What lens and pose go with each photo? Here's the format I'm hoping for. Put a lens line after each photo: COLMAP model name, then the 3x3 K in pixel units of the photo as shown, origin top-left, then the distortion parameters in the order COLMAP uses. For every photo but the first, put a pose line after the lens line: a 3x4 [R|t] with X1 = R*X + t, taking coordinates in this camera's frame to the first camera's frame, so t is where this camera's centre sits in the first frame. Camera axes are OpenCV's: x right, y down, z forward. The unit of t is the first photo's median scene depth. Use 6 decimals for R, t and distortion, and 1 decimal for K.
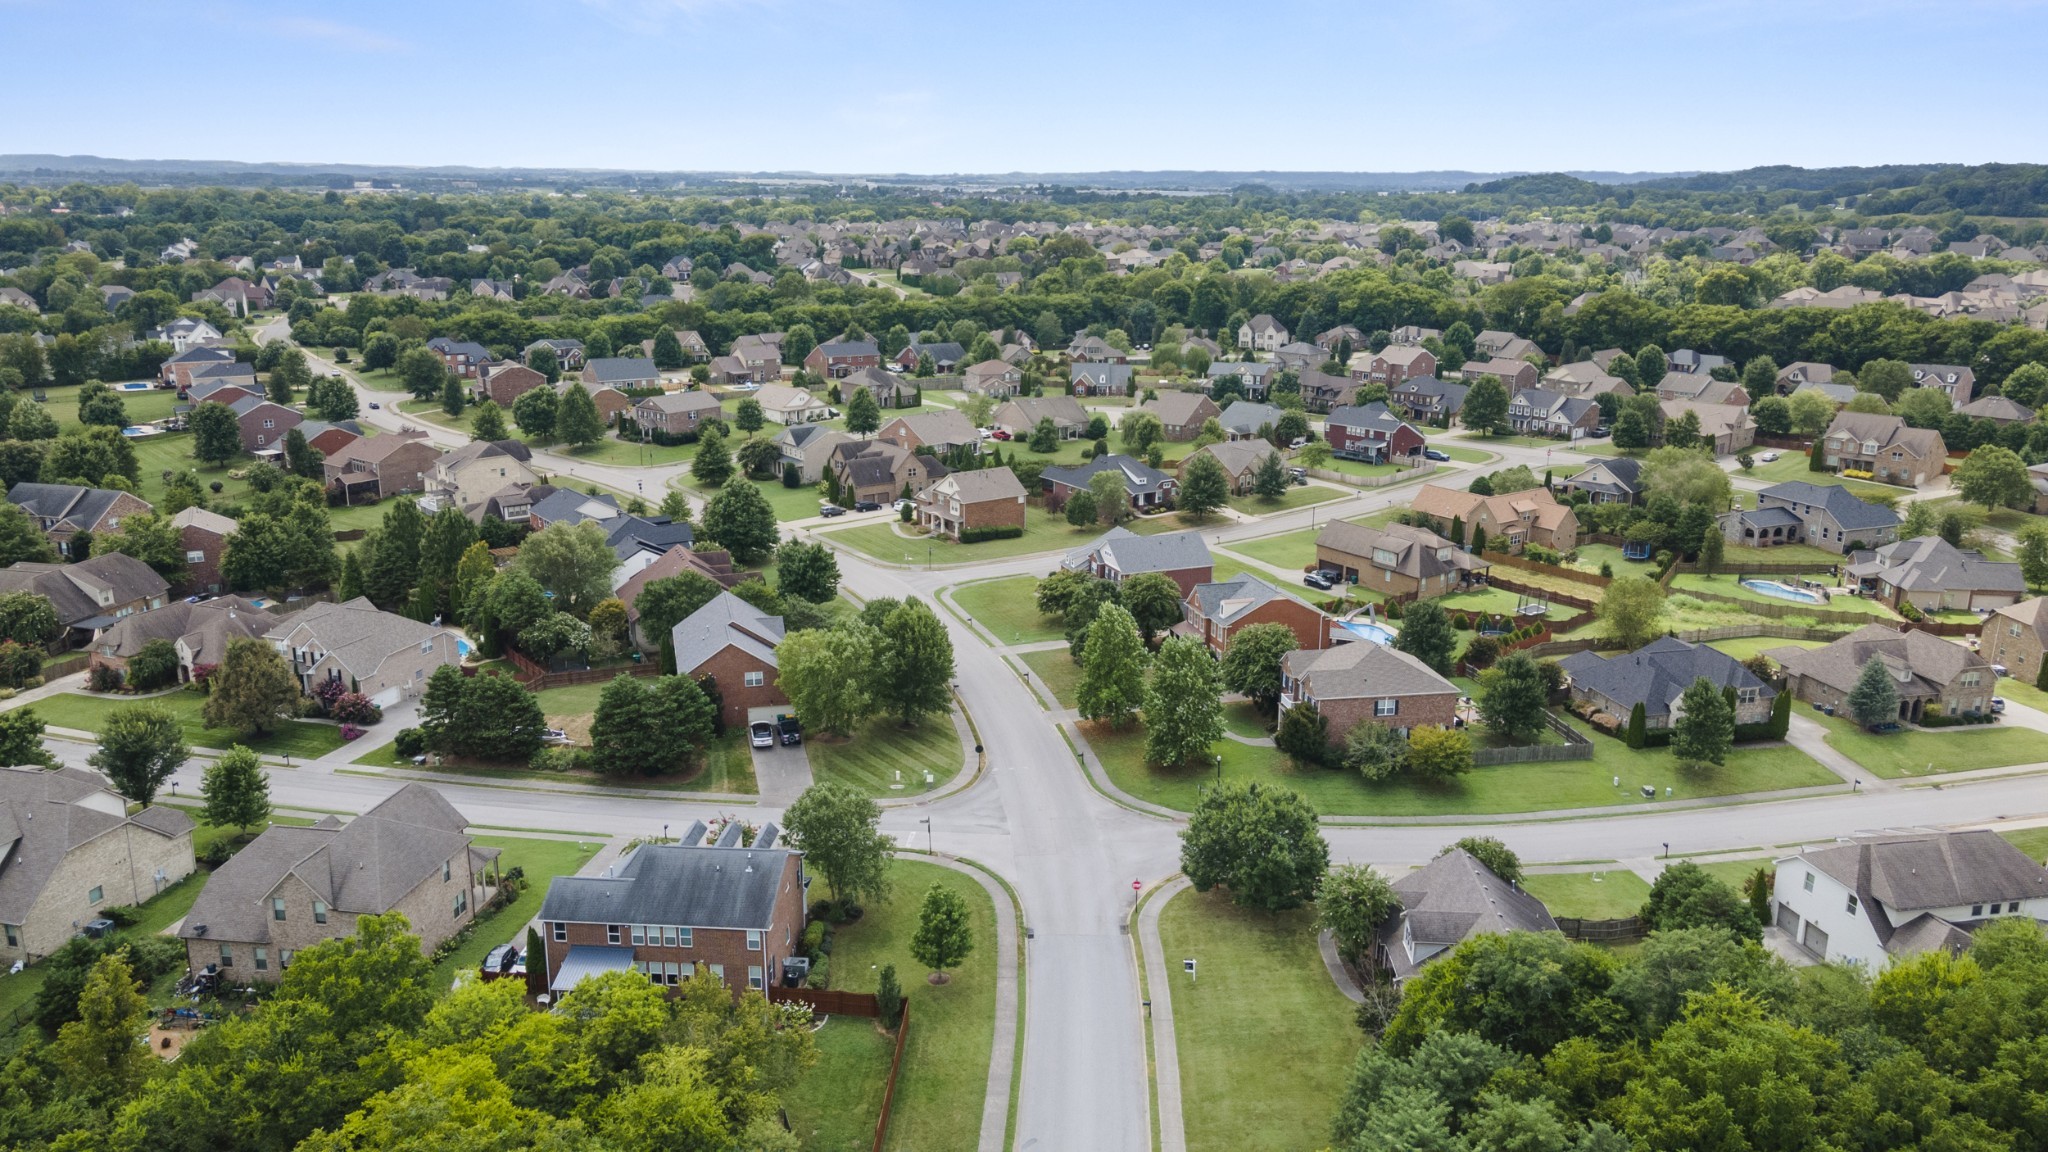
lens RADIAL K [[1484.1, 0, 1024.0], [0, 1484.1, 576.0], [0, 0, 1]] dist [0.006406, 0.030165]
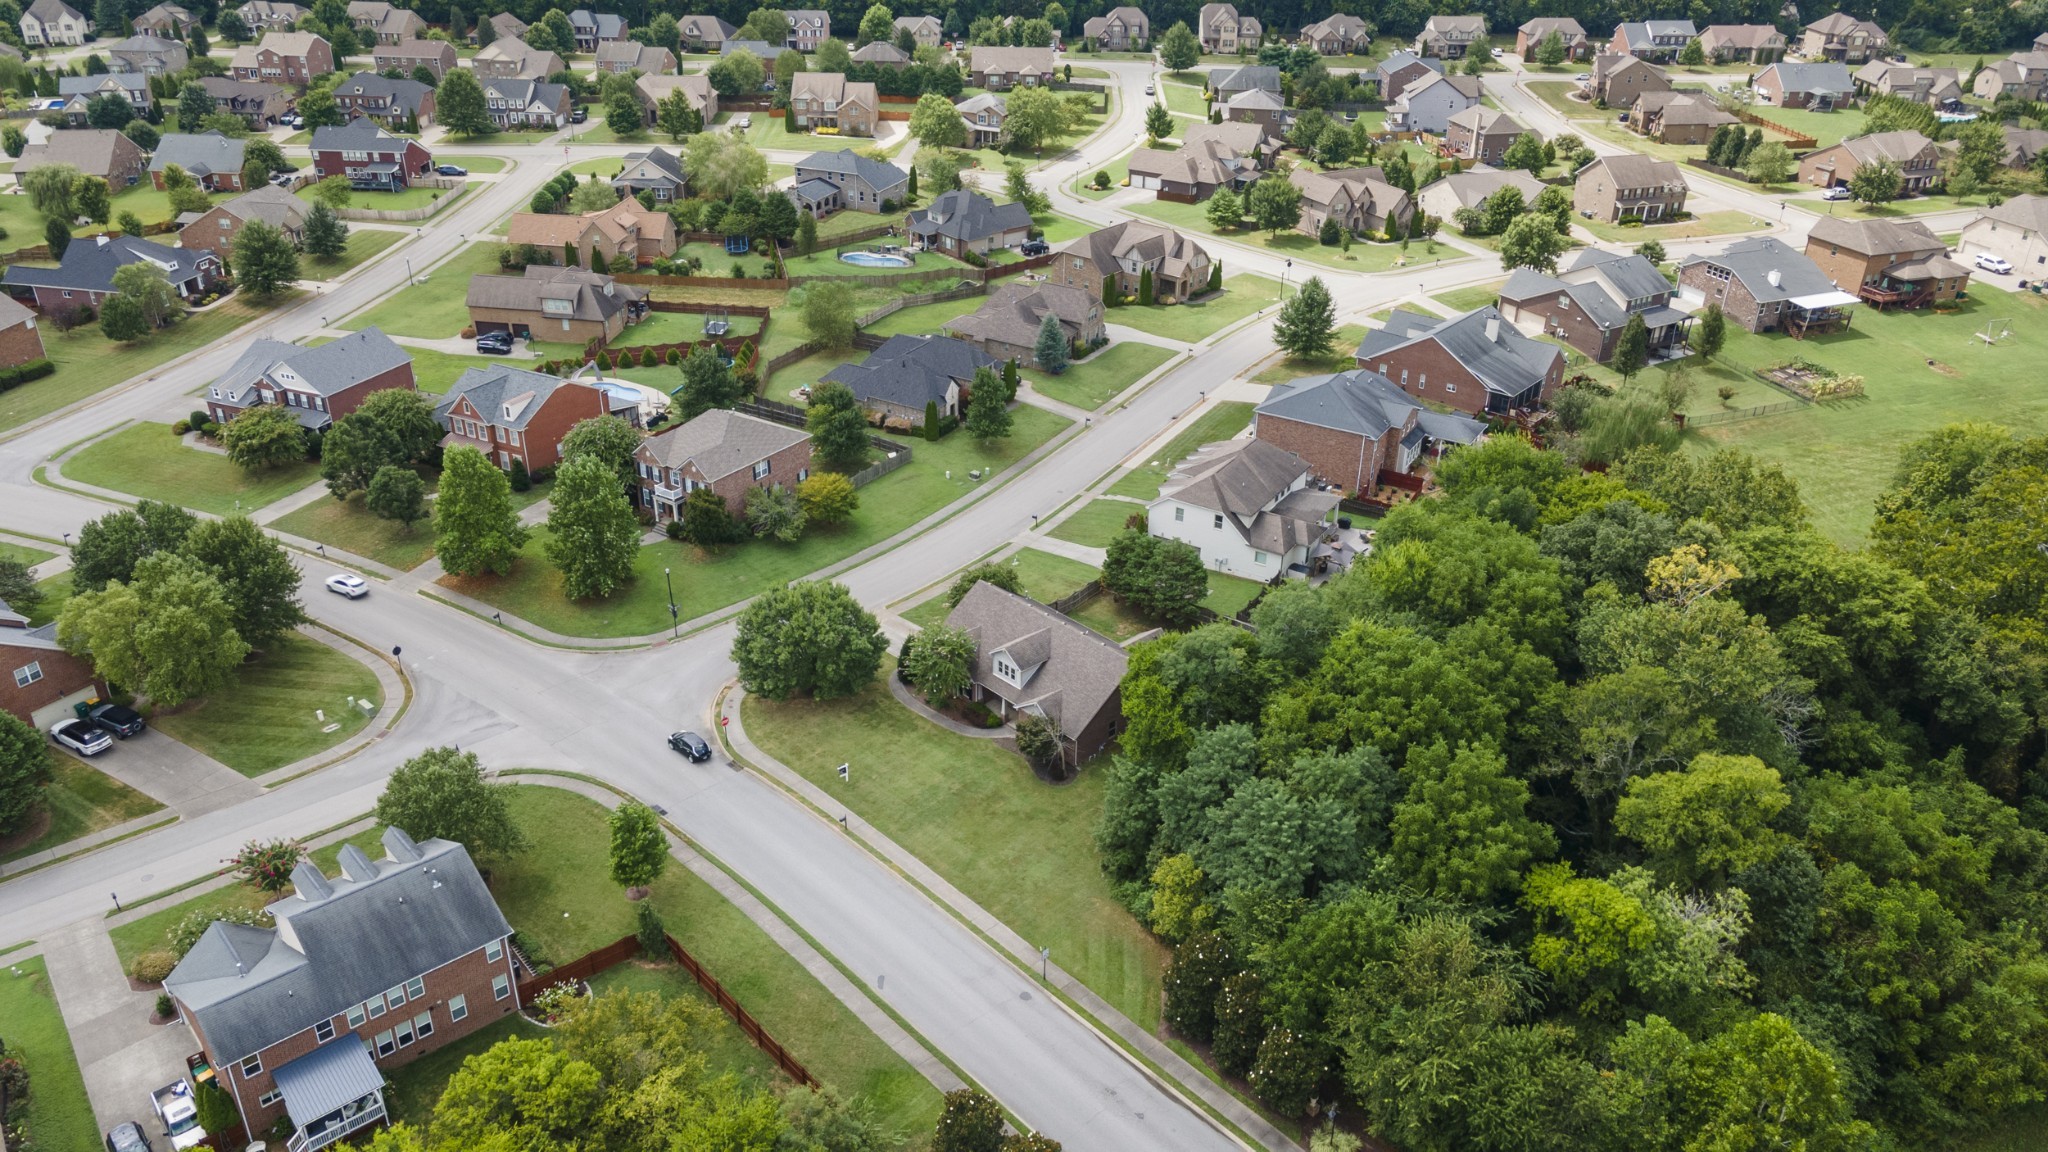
lens RADIAL K [[1484.1, 0, 1024.0], [0, 1484.1, 576.0], [0, 0, 1]] dist [0.006406, 0.030165]
pose [[0.691059, -0.337640, 0.639090, -0.223208], [0.177713, 0.936417, 0.302558, -0.086610], [-0.700610, -0.095511, 0.707123, 0.086534]]
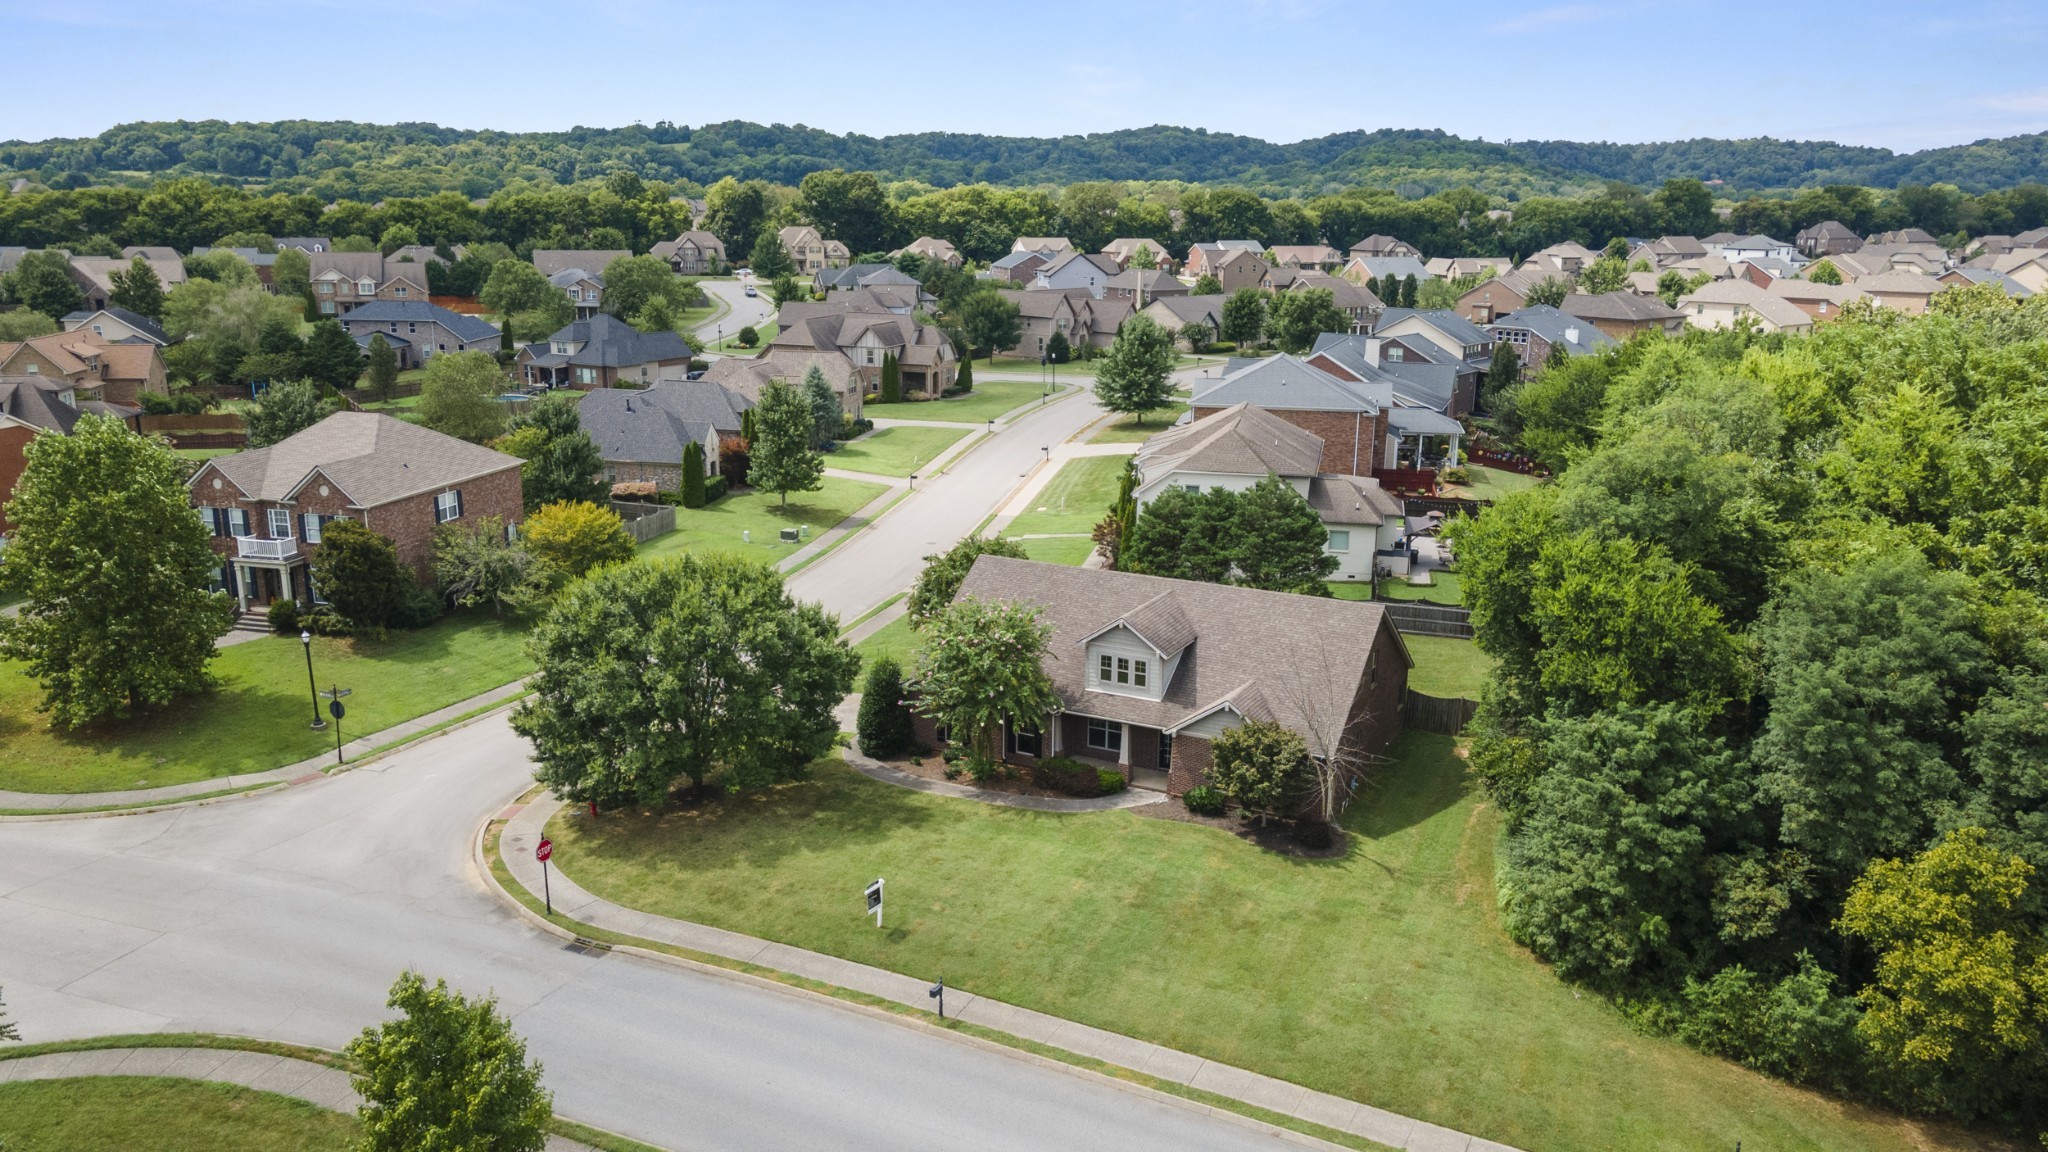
lens RADIAL K [[1484.1, 0, 1024.0], [0, 1484.1, 576.0], [0, 0, 1]] dist [0.006406, 0.030165]
pose [[0.398464, -0.220925, 0.890179, -0.129492], [0.227119, 0.964096, 0.137606, 0.059824], [-0.888619, 0.147345, 0.434333, 0.385864]]
